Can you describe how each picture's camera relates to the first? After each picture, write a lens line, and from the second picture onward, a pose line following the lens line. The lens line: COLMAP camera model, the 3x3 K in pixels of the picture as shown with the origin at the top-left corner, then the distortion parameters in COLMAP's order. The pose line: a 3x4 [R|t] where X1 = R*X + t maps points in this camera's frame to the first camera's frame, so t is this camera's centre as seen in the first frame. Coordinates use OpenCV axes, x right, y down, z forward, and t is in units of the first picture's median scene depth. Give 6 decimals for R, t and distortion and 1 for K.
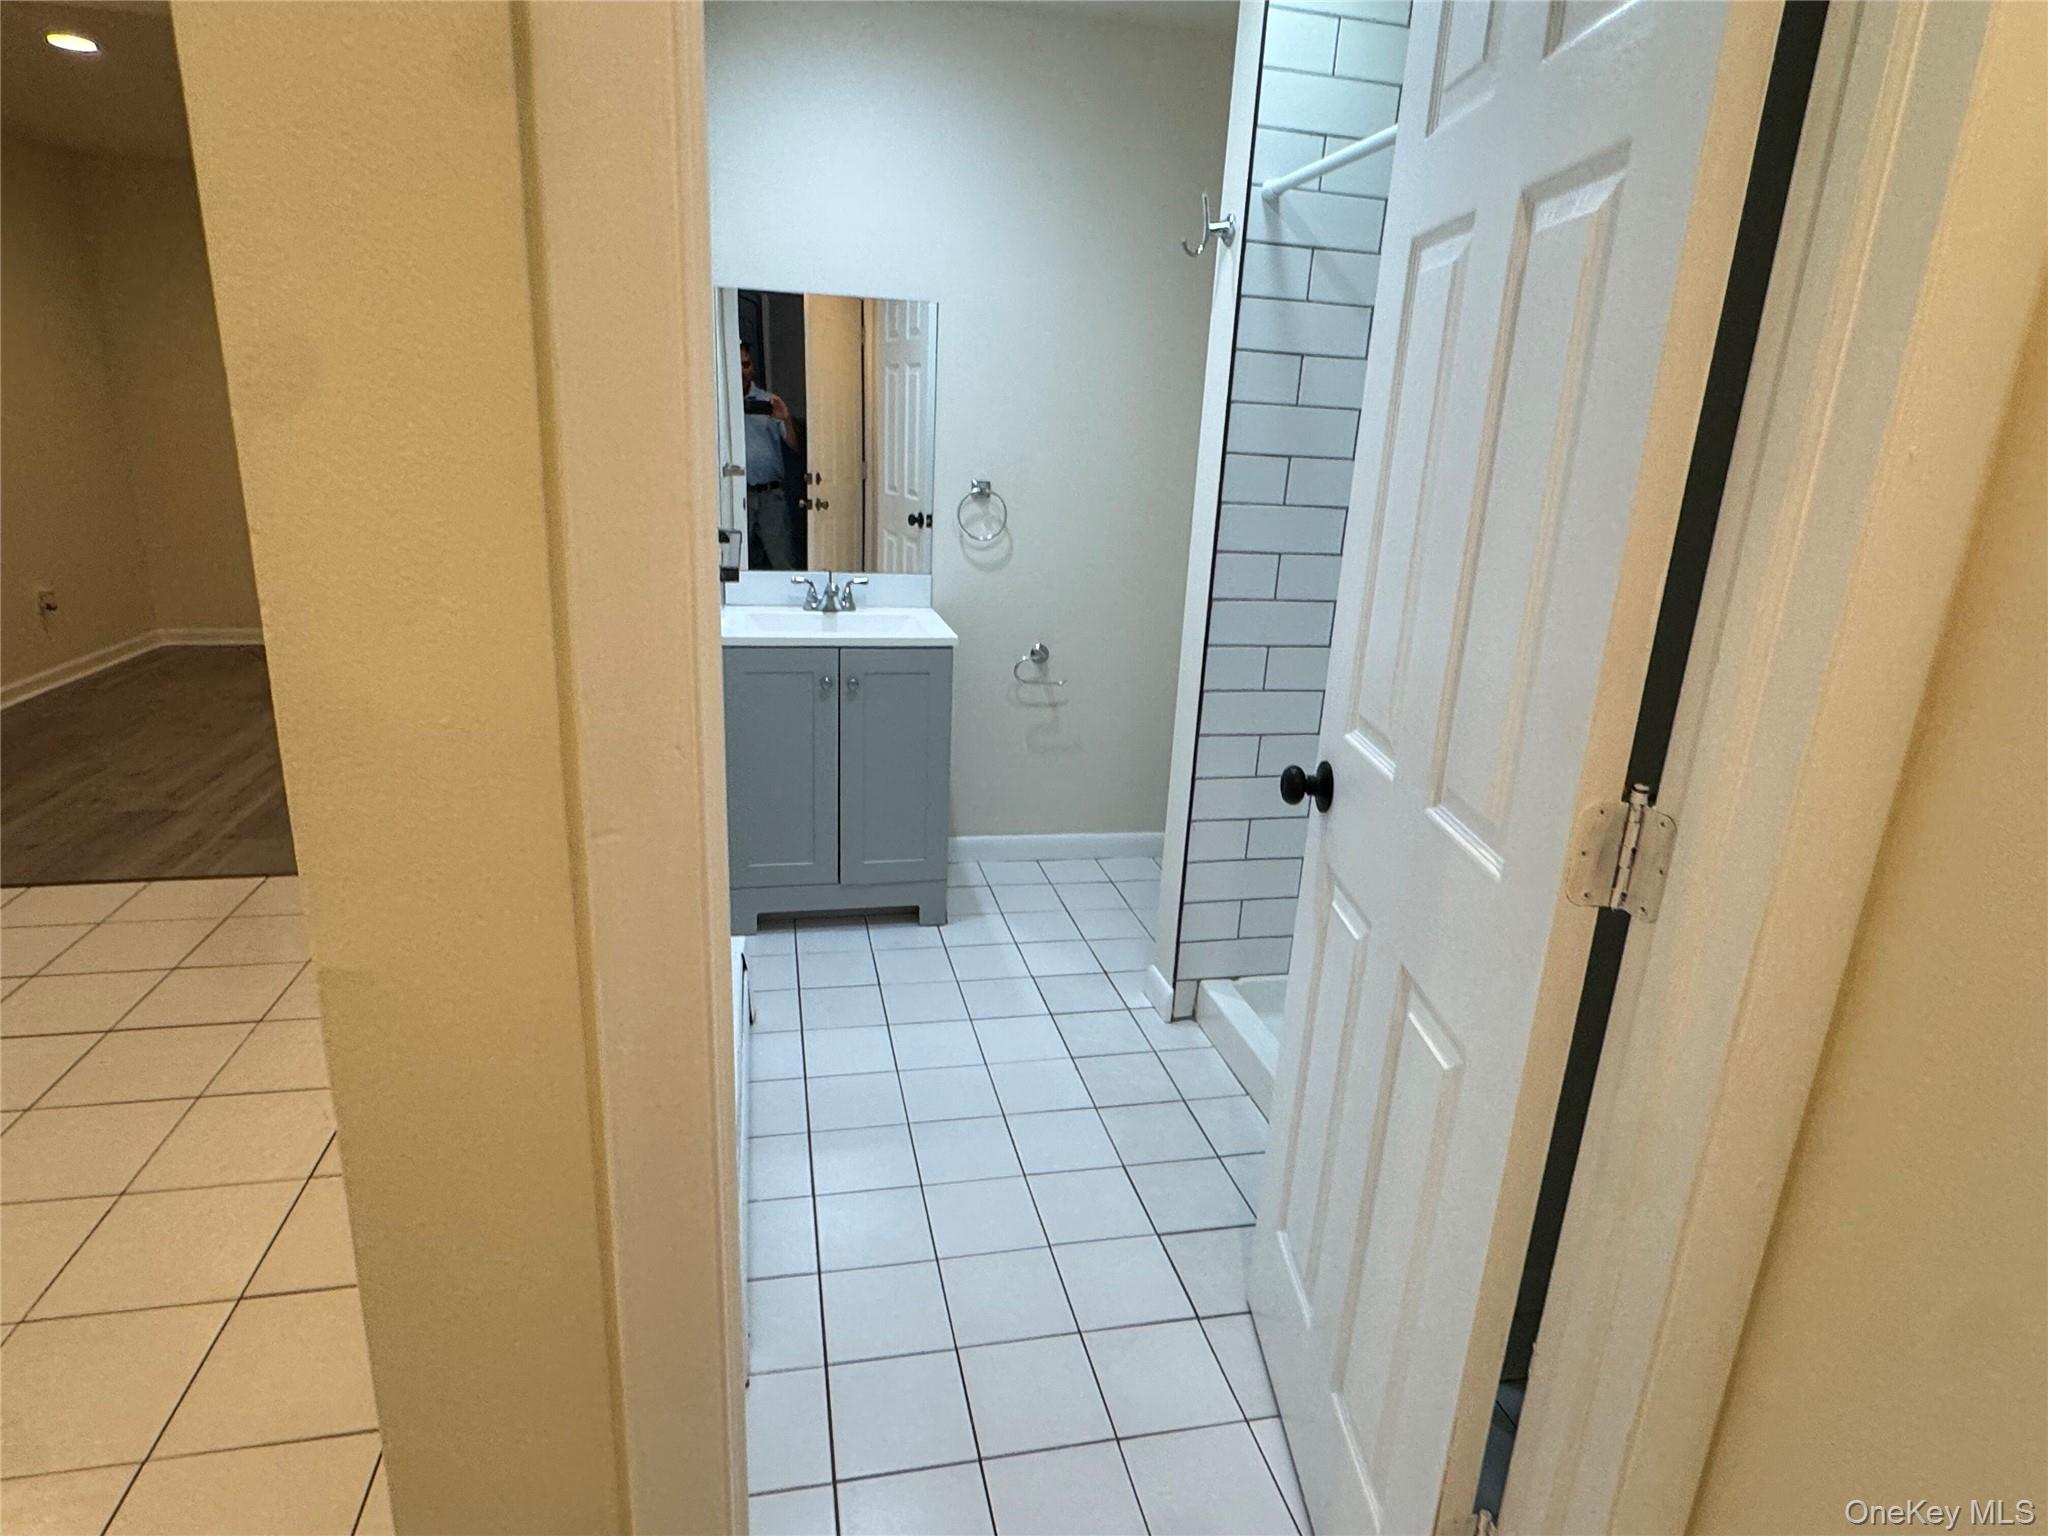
lens RADIAL K [[1135.8, 0, 1006.7], [0, 1135.8, 761.9], [0, 0, 1]] dist [-0.006413, 0.001664]
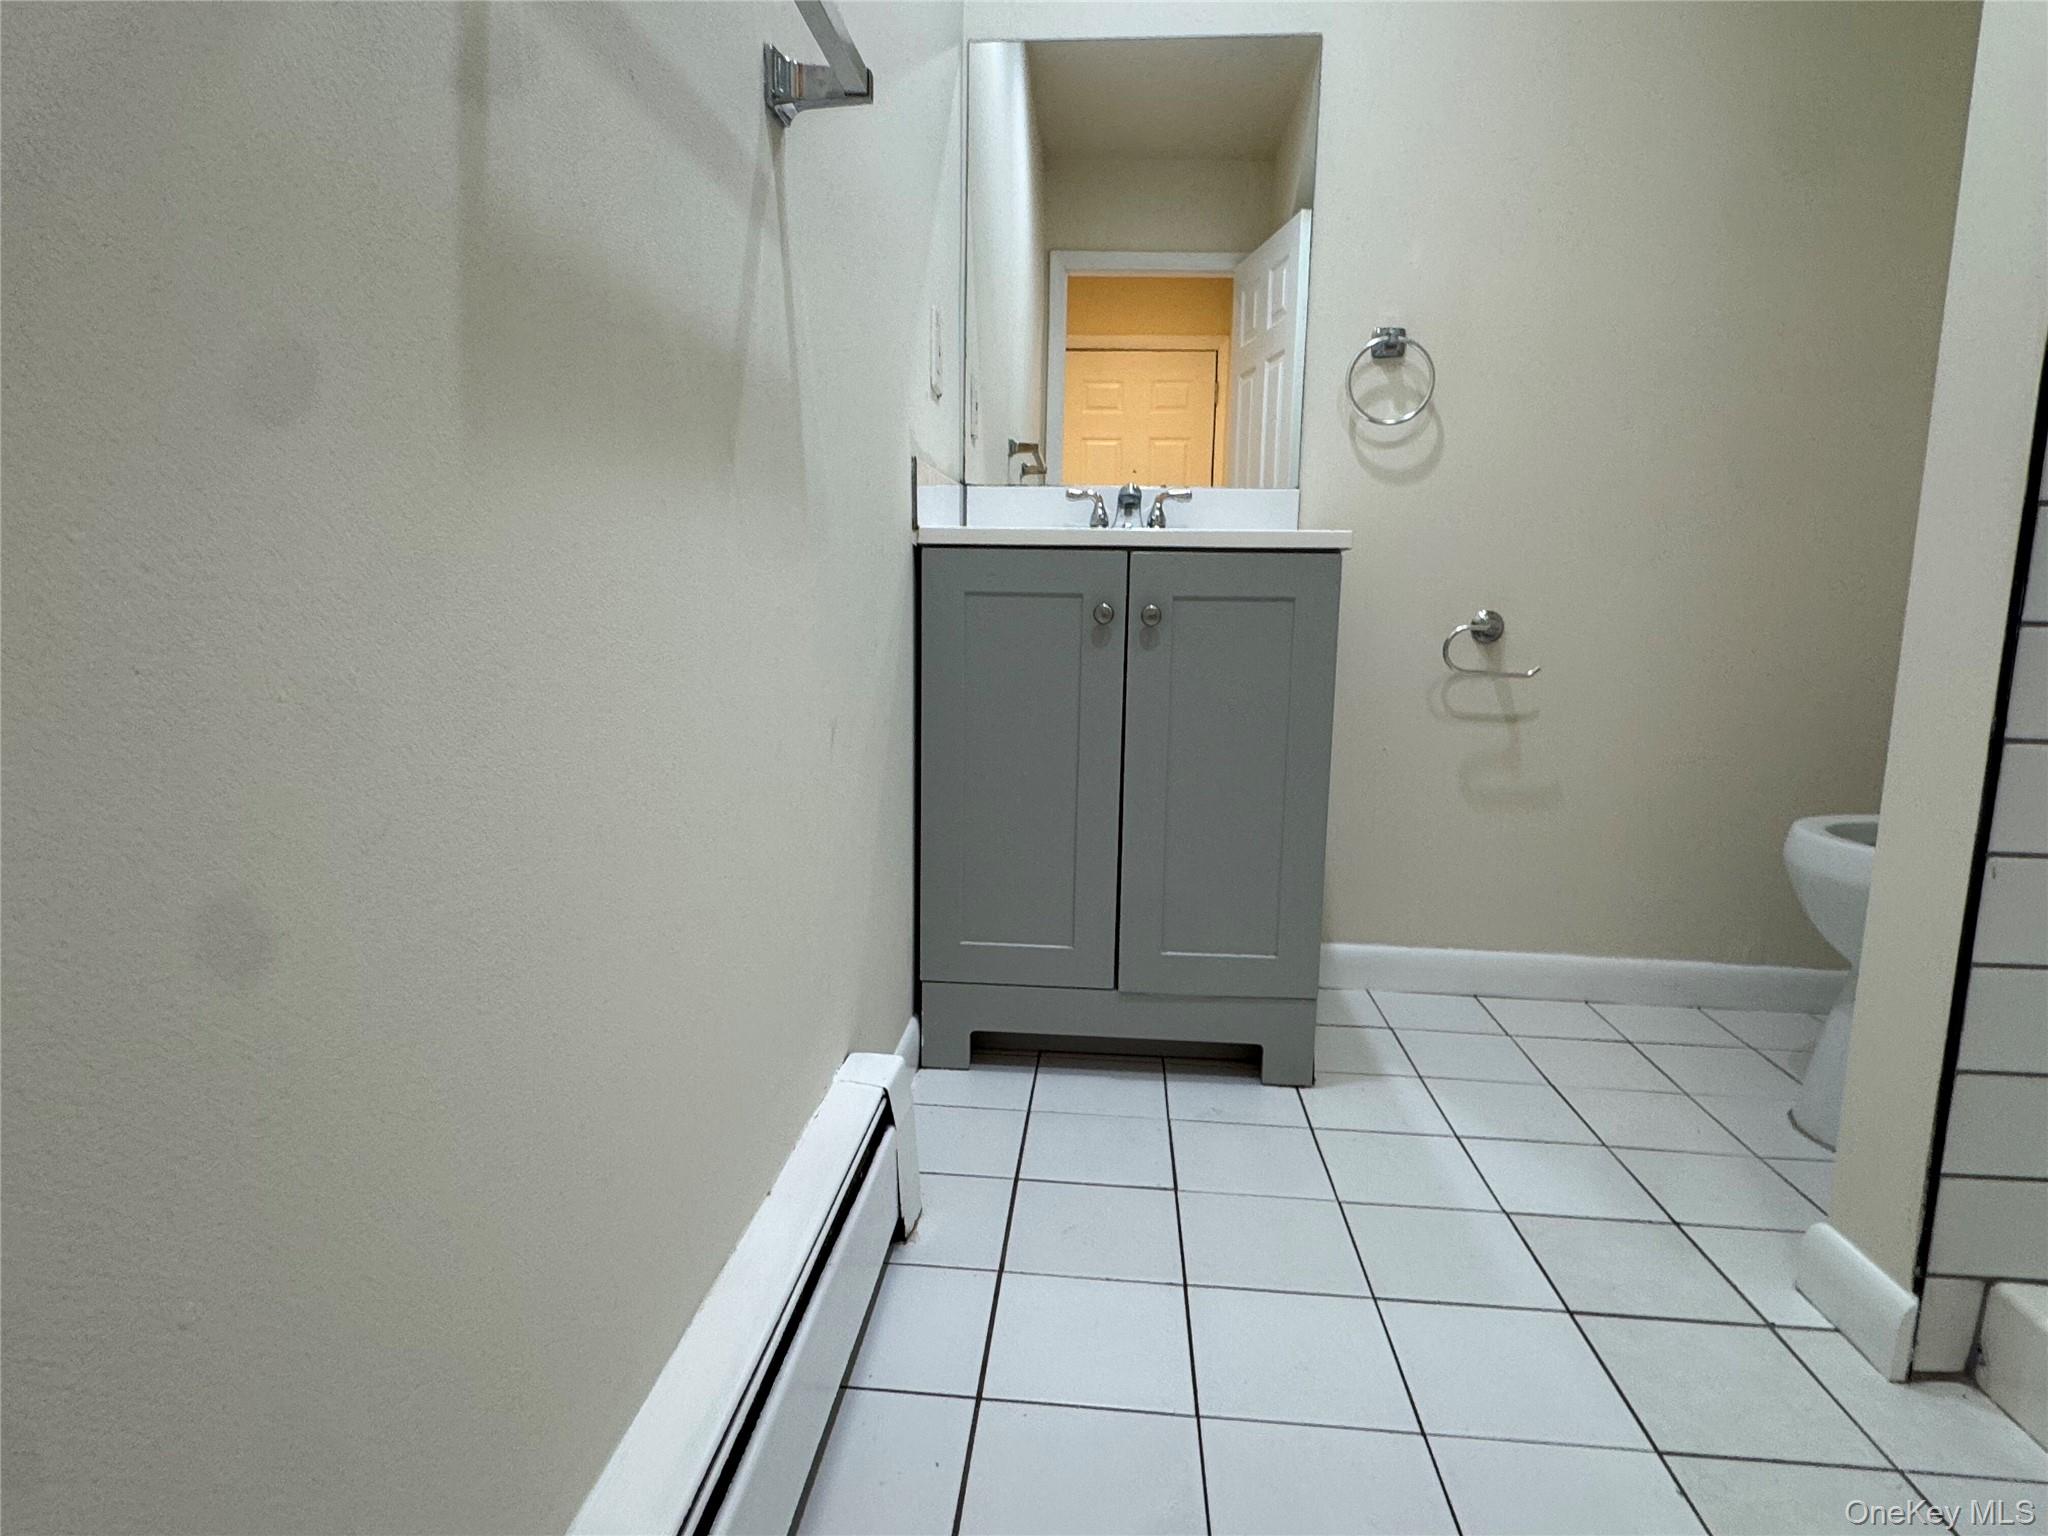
lens RADIAL K [[1135.8, 0, 1013.6], [0, 1135.8, 774.2], [0, 0, 1]] dist [-0.006413, 0.001664]
pose [[0.955275, 0.016017, -0.295284, -0.032310], [-0.058772, 0.988896, -0.136493, 0.078401], [0.289819, 0.147743, 0.945609, 0.429400]]
